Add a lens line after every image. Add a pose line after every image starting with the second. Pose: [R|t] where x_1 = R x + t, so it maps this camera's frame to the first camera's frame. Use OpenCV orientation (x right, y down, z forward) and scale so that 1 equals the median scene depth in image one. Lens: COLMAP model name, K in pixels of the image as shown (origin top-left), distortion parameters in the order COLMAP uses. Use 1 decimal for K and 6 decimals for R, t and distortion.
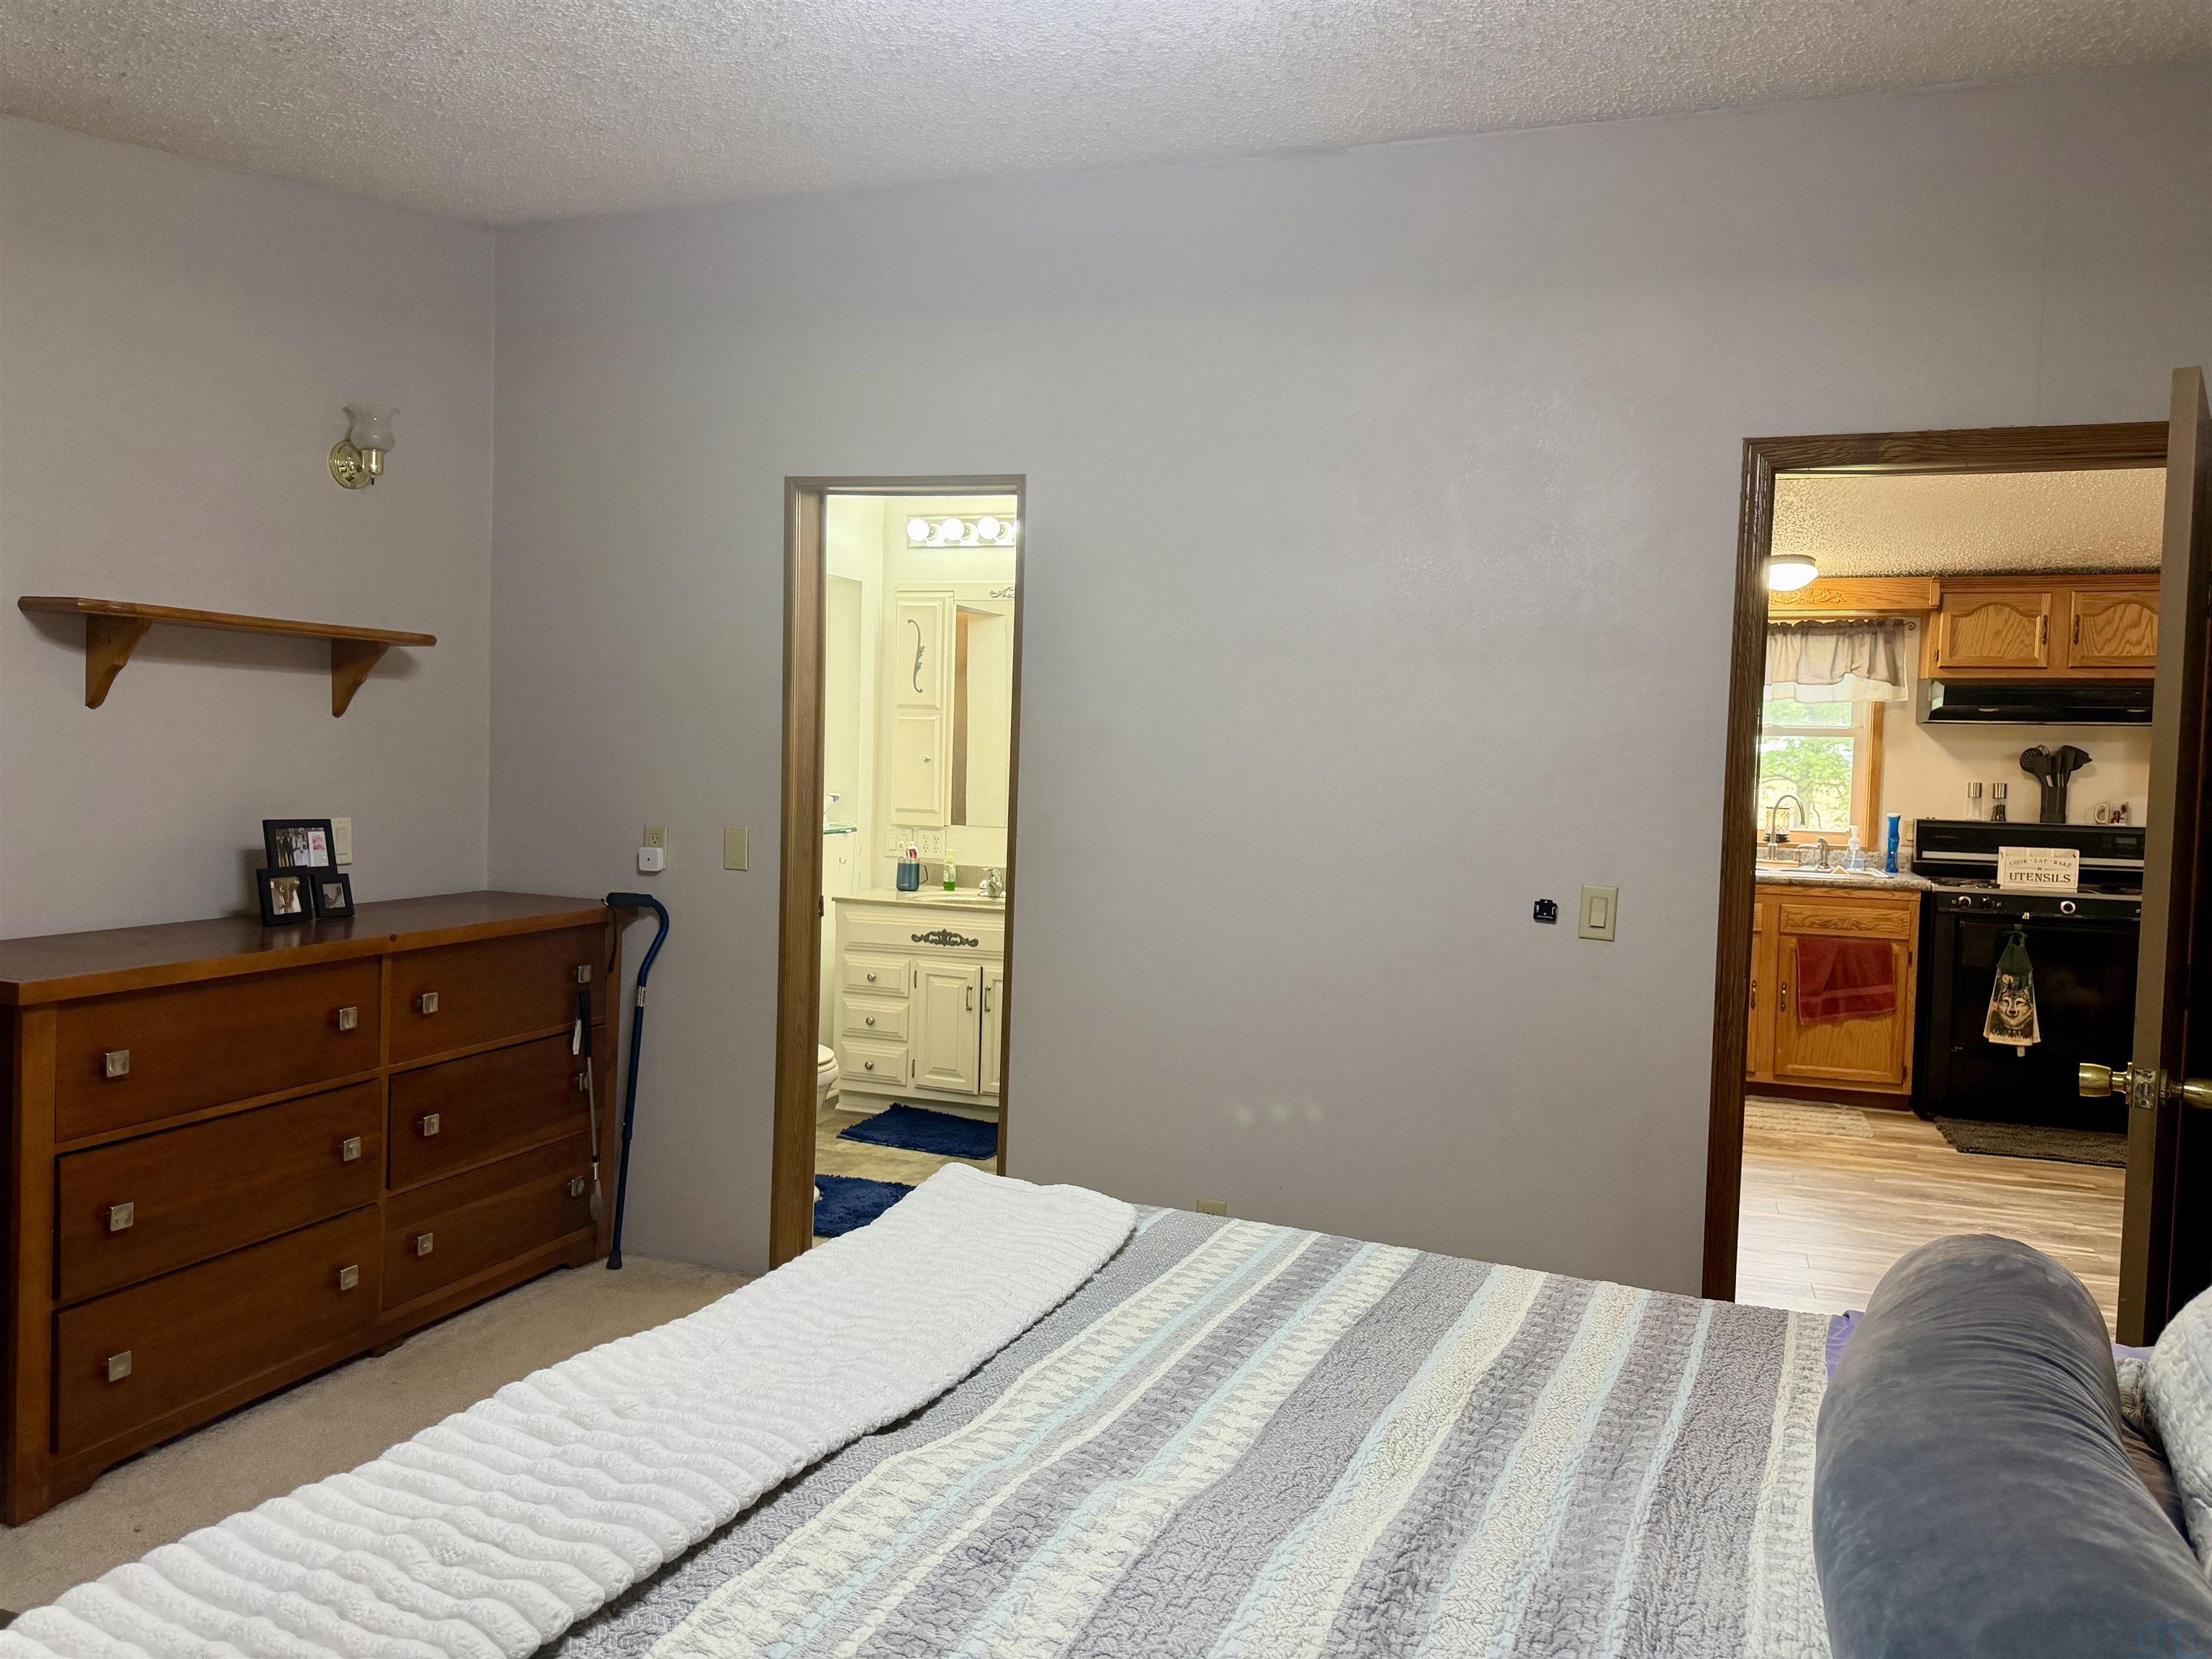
lens RADIAL K [[1557.5, 0, 1106.0], [0, 1557.5, 829.5], [0, 0, 1]] dist [0.054167, -0.072731]
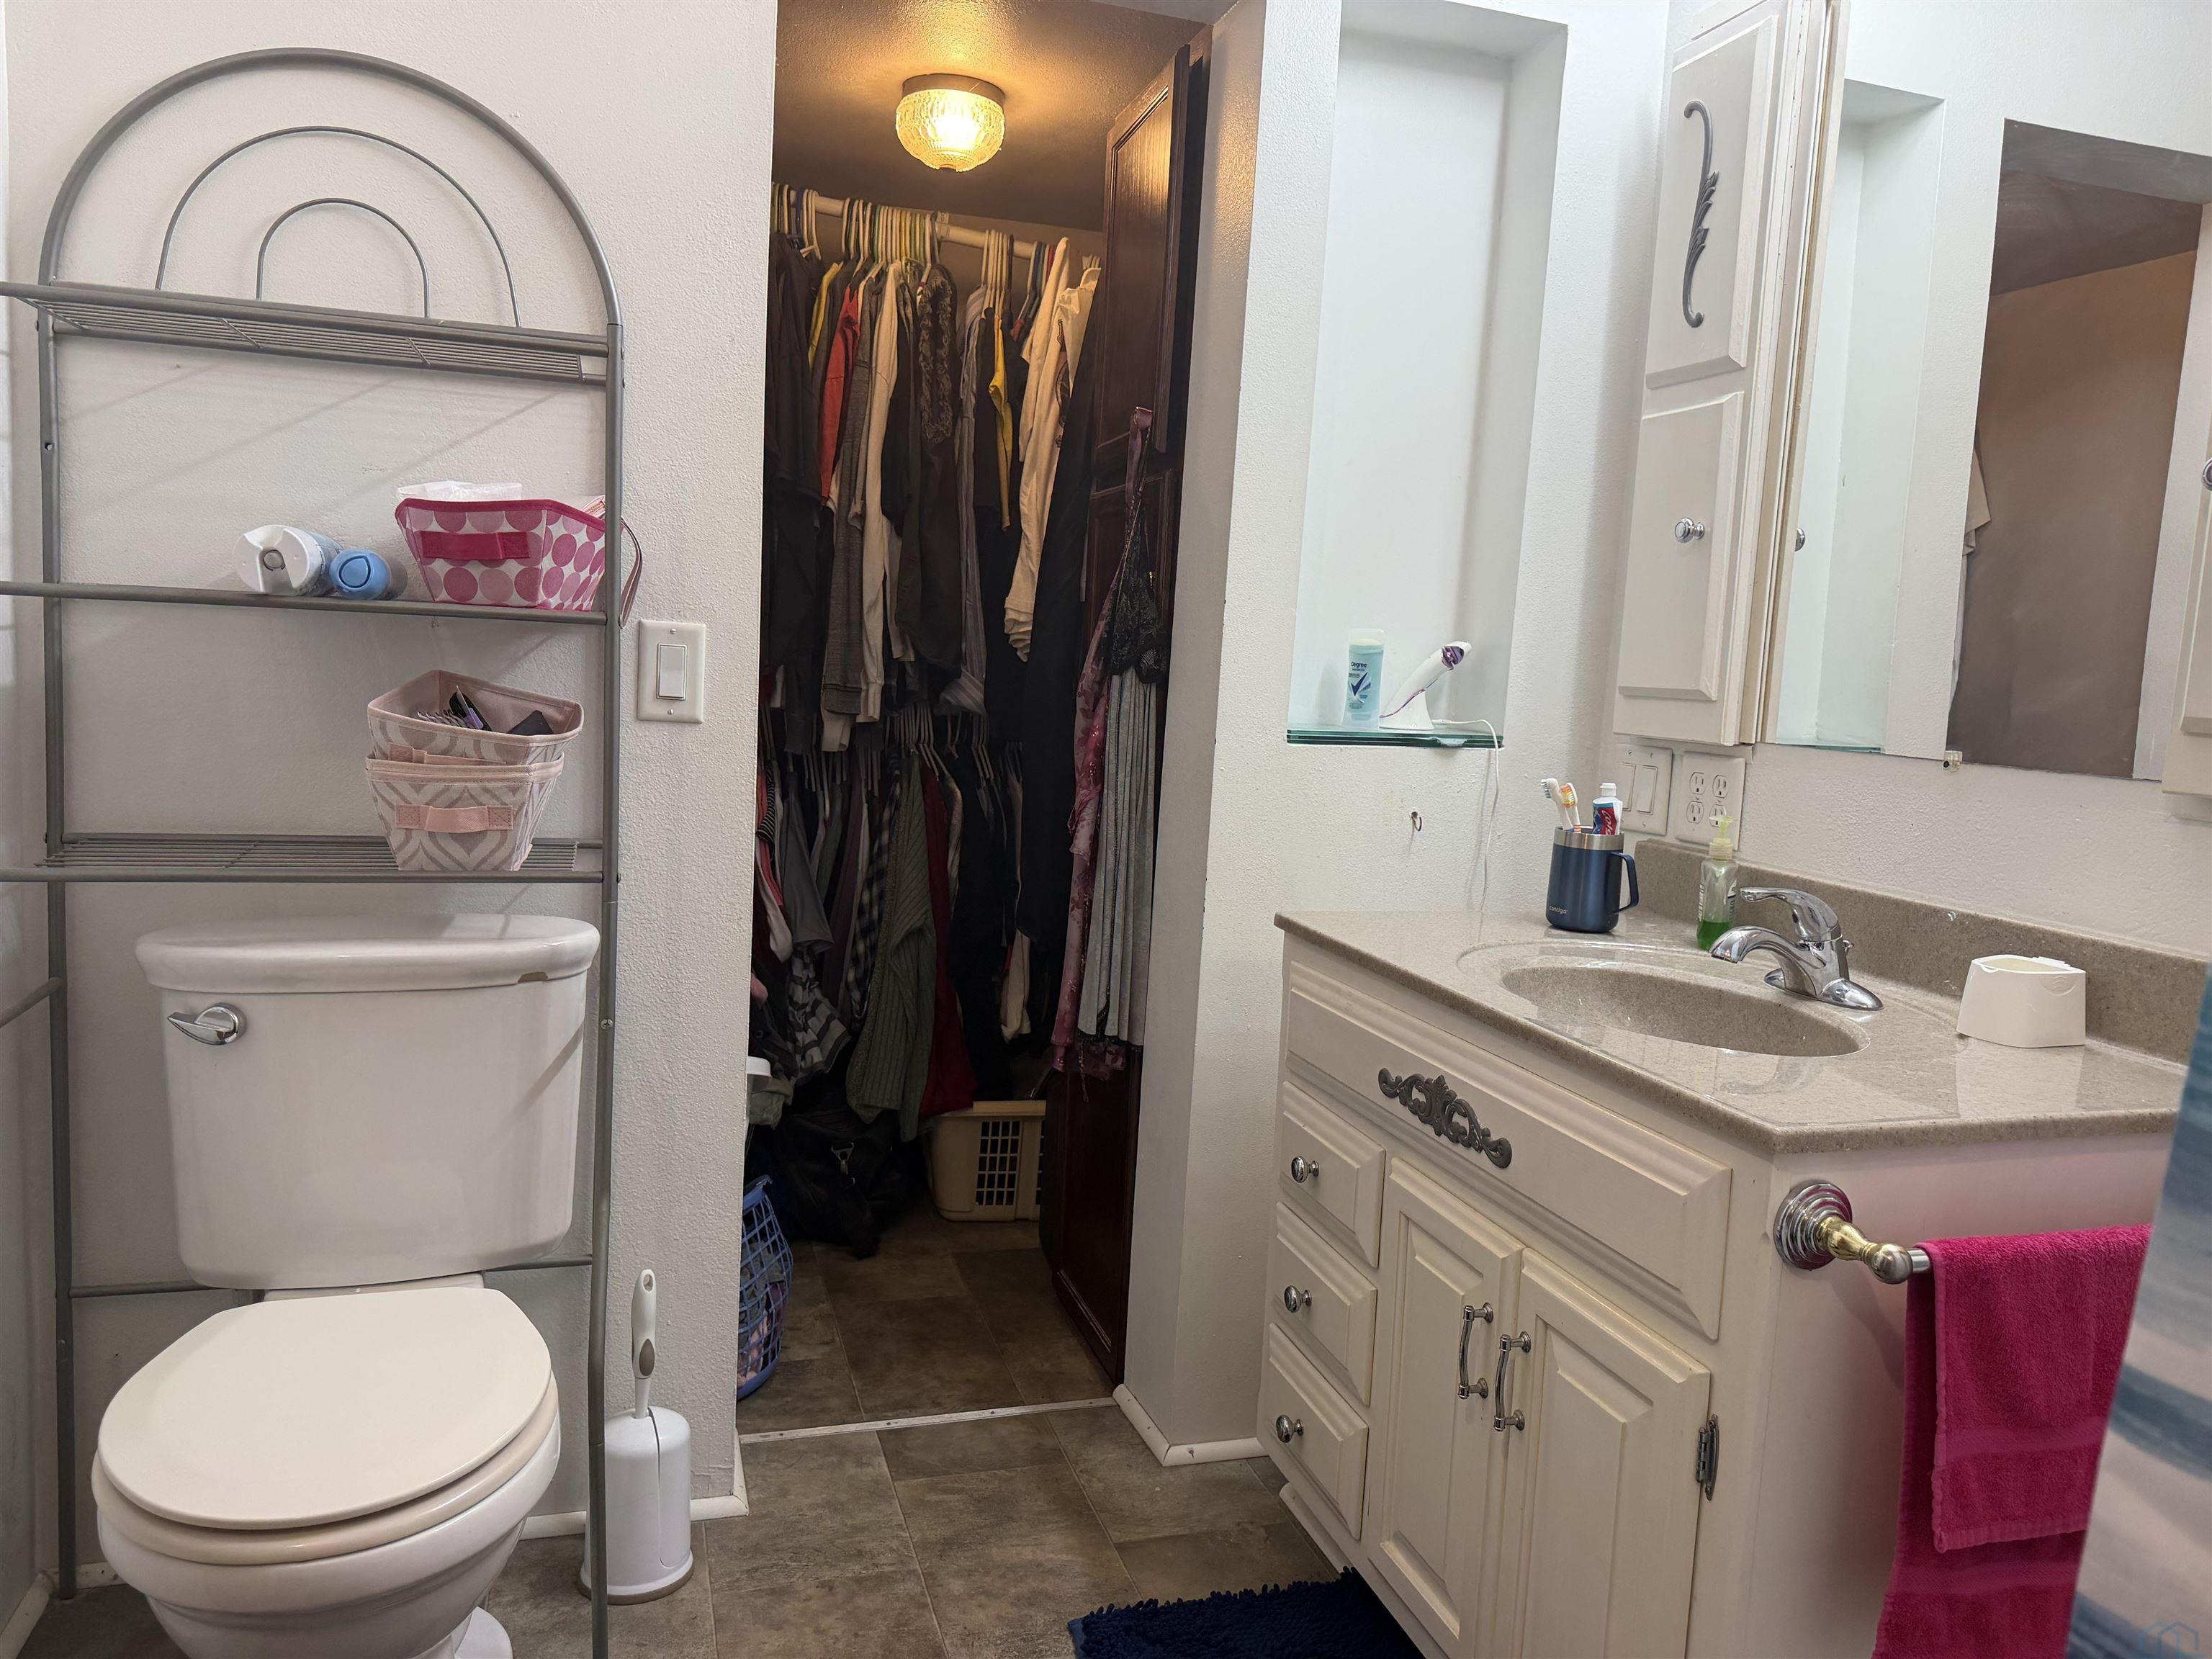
lens RADIAL K [[1557.6, 0, 1106.0], [0, 1557.6, 829.5], [0, 0, 1]] dist [0.080136, -0.135779]
pose [[0.586217, 0.098191, -0.804182, 0.081656], [-0.077470, 0.994873, 0.065002, 0.003960], [0.806442, 0.024194, 0.590818, 0.719056]]
